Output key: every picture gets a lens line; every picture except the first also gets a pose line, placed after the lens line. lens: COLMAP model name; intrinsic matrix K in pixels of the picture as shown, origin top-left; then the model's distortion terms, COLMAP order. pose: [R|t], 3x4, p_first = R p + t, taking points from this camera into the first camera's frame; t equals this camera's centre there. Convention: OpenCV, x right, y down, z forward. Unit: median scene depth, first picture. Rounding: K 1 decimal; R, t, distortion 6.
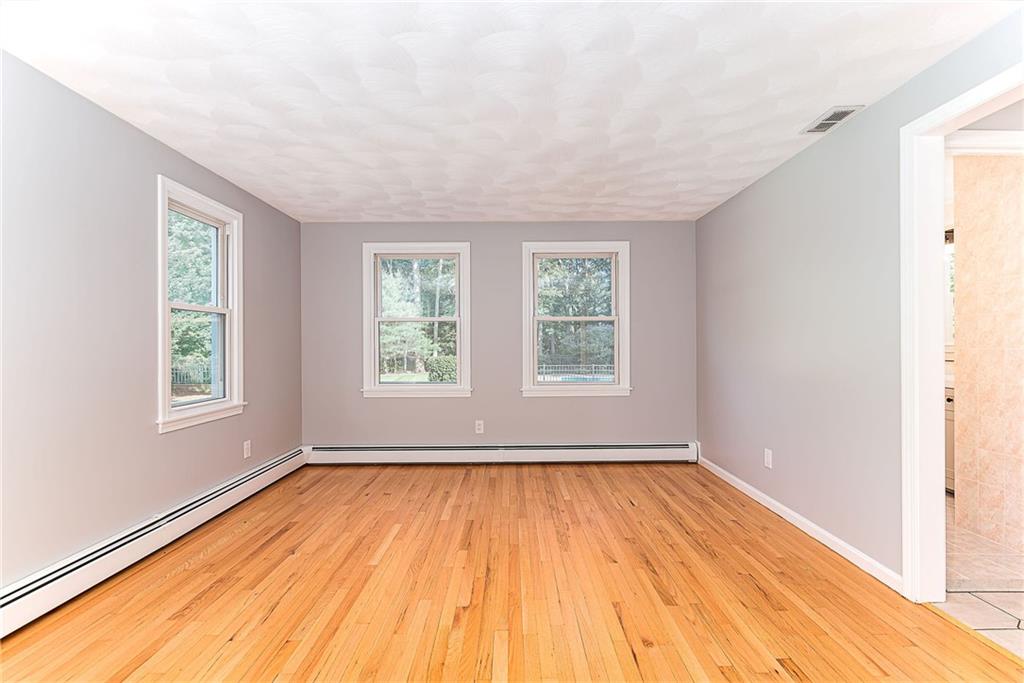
lens RADIAL K [[471.2, 0, 514.1], [0, 471.2, 344.4], [0, 0, 1]] dist [0.002817, 0.000418]
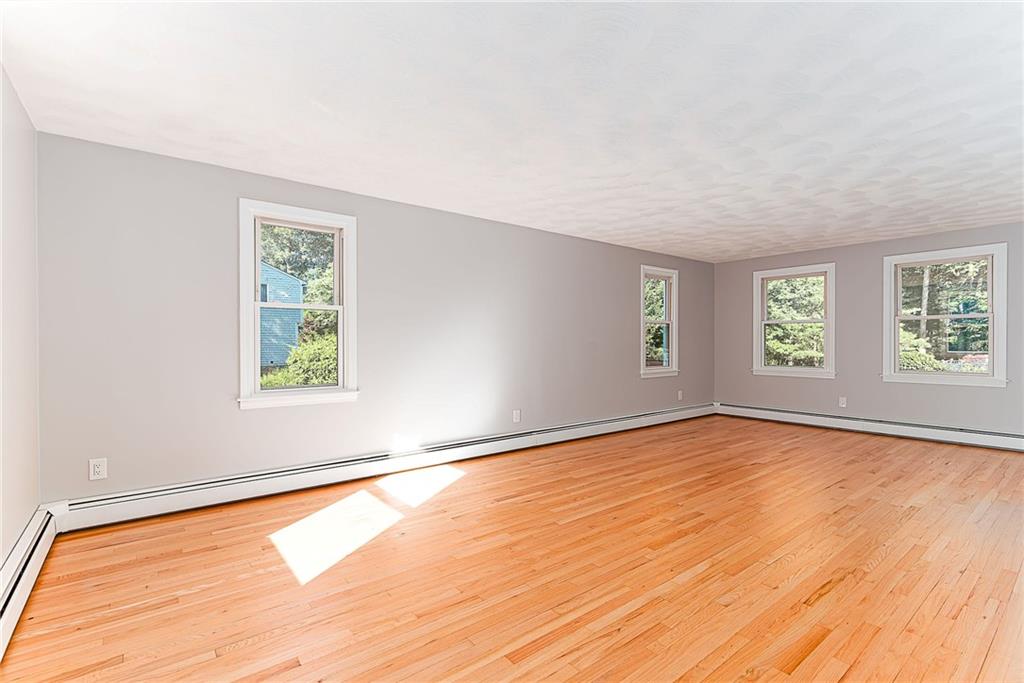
lens RADIAL K [[471.2, 0, 514.1], [0, 471.2, 344.4], [0, 0, 1]] dist [0.002817, 0.000418]
pose [[0.615301, 0.009617, -0.788234, 0.404960], [-0.000826, 0.999933, 0.011555, -0.000116], [0.788292, -0.006459, 0.615267, -0.539967]]
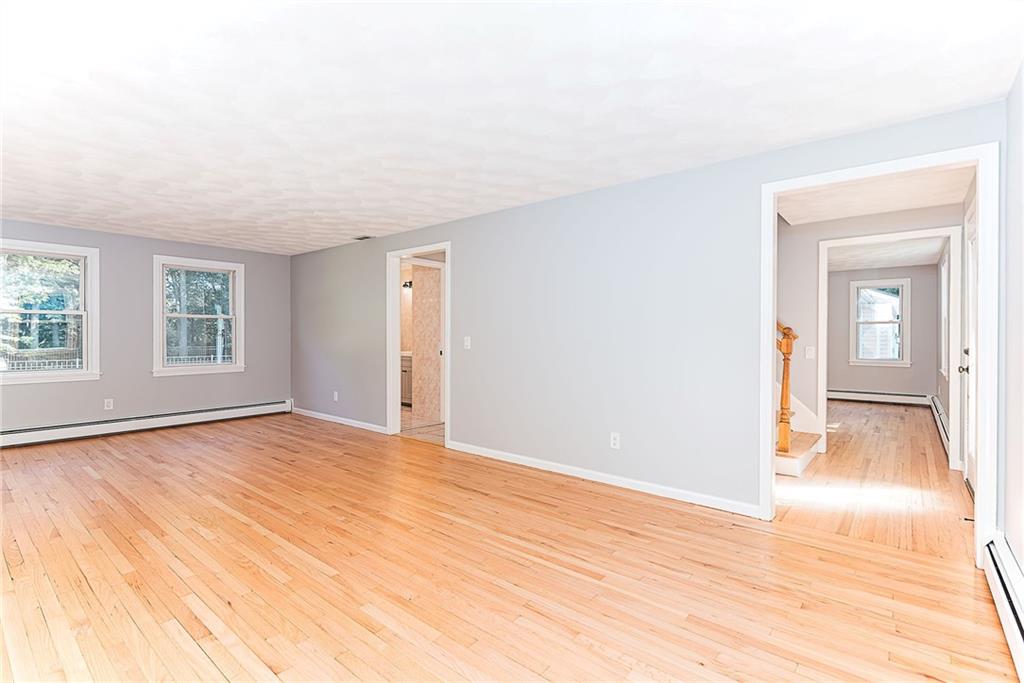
lens RADIAL K [[476.1, 0, 511.5], [0, 476.1, 339.5], [0, 0, 1]] dist [0.000764, -0.000045]
pose [[0.645182, -0.000956, 0.764028, -0.341030], [-0.004523, 0.999977, 0.005071, 0.000181], [-0.764016, -0.006727, 0.645163, -0.563935]]
